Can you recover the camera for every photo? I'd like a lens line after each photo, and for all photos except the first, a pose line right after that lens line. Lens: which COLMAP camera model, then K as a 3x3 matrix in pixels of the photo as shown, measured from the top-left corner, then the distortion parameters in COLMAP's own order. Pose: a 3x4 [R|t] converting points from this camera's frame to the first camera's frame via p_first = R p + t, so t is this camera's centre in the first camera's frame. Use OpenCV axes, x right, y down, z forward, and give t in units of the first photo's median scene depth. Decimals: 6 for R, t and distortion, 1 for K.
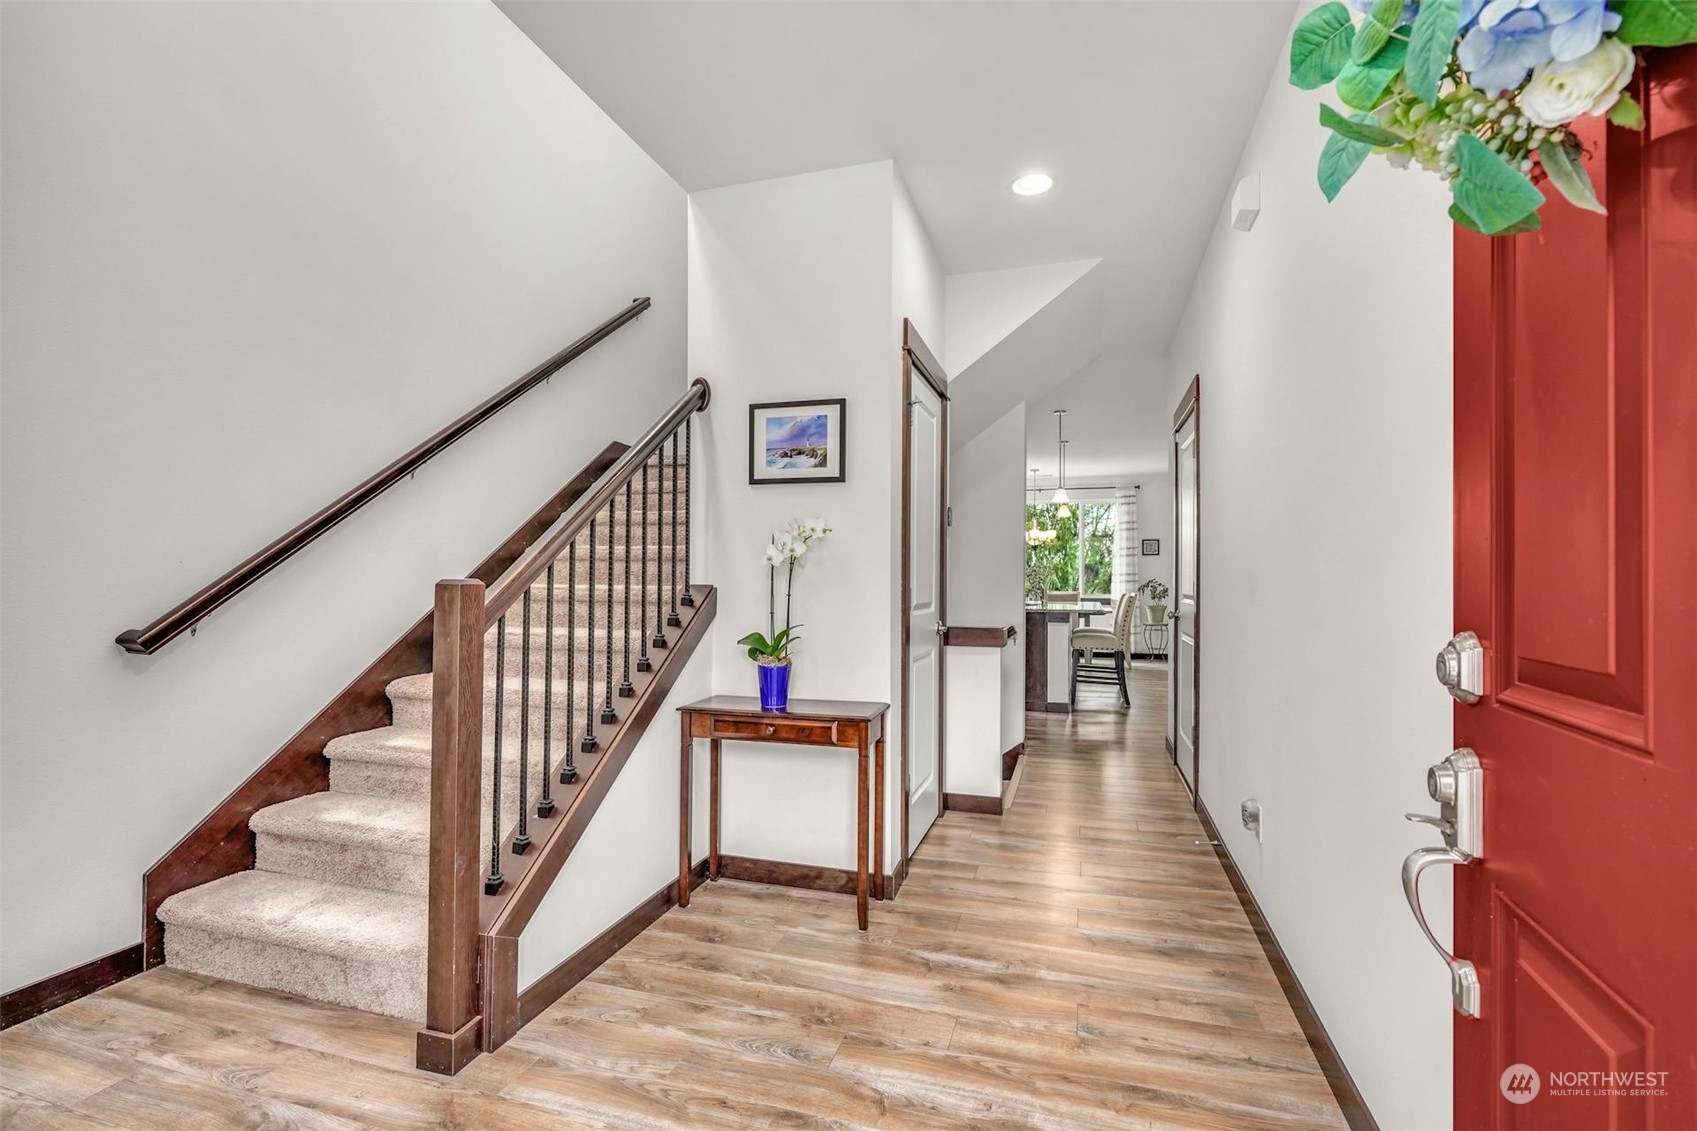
lens RADIAL K [[786.1, 0, 856.3], [0, 786.1, 566.7], [0, 0, 1]] dist [0.001477, -0.000011]
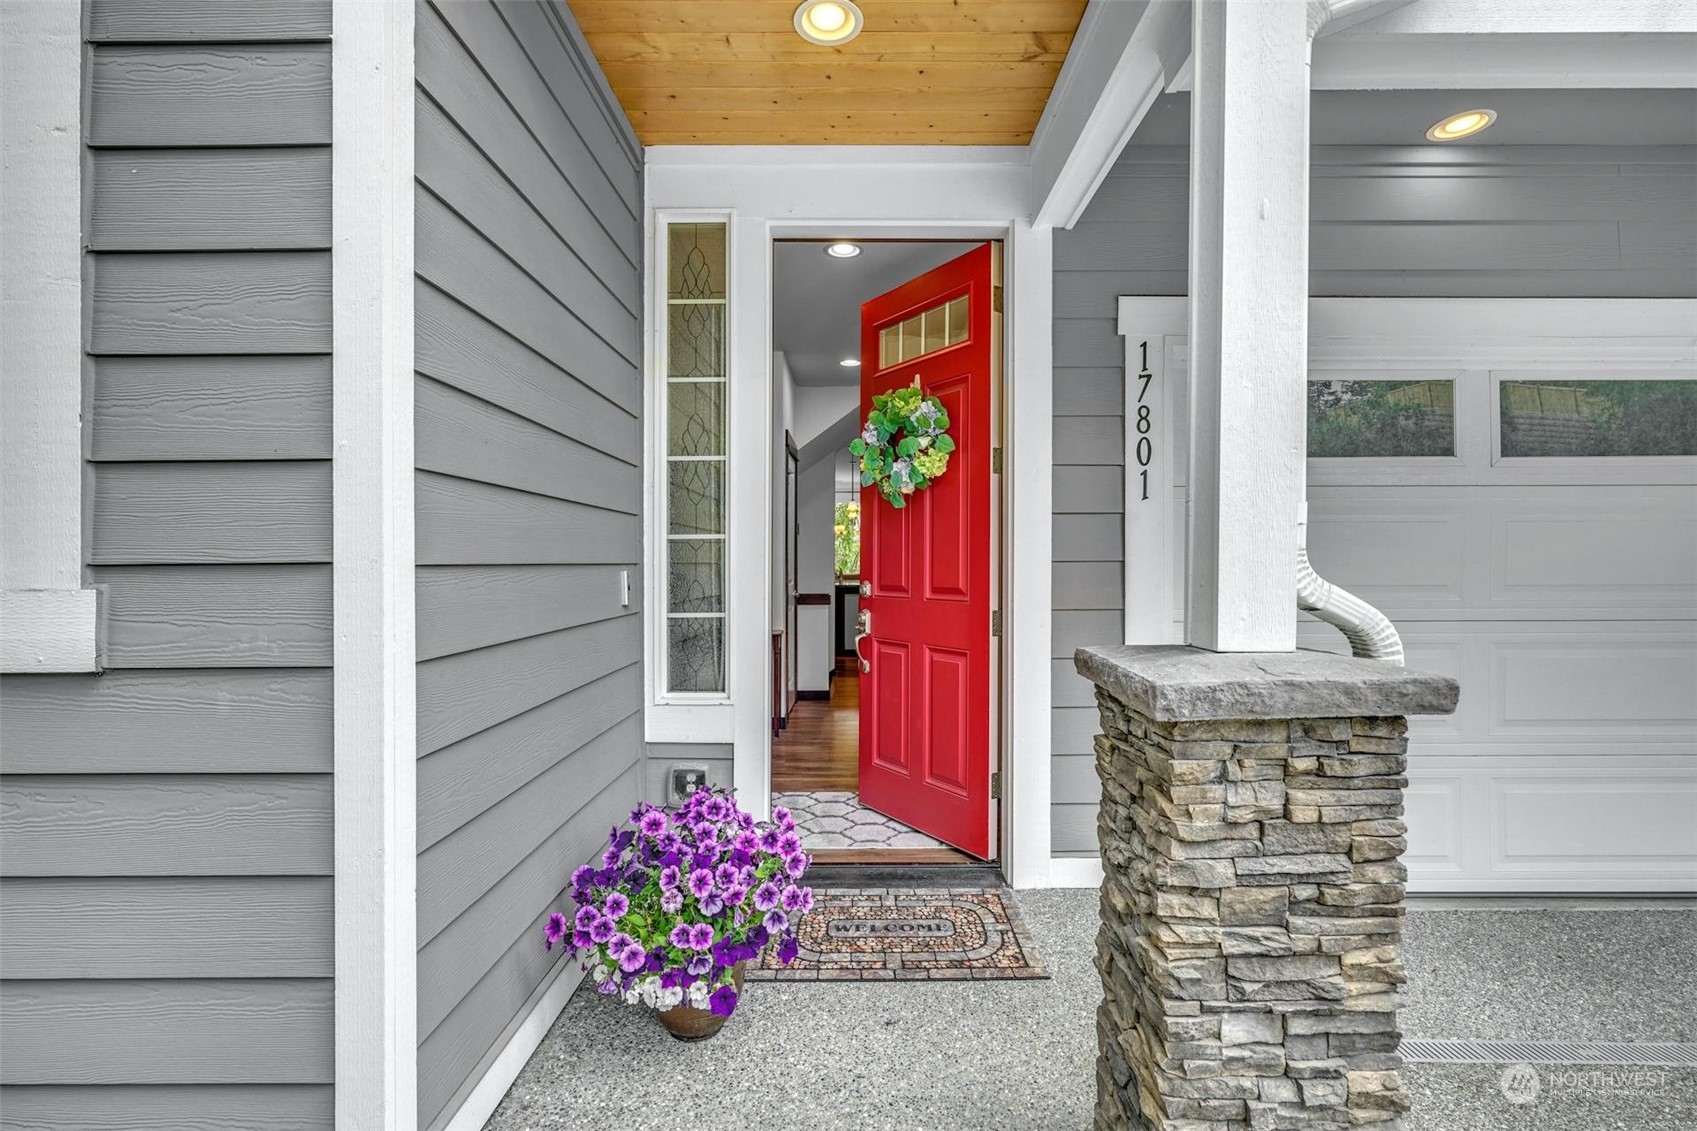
lens RADIAL K [[786.1, 0, 856.3], [0, 786.1, 566.7], [0, 0, 1]] dist [0.001477, -0.000011]
pose [[0.961272, -0.010813, 0.275389, -0.230020], [0.005479, 0.999782, 0.020130, -0.015582], [-0.275547, -0.017841, 0.961122, -0.670840]]
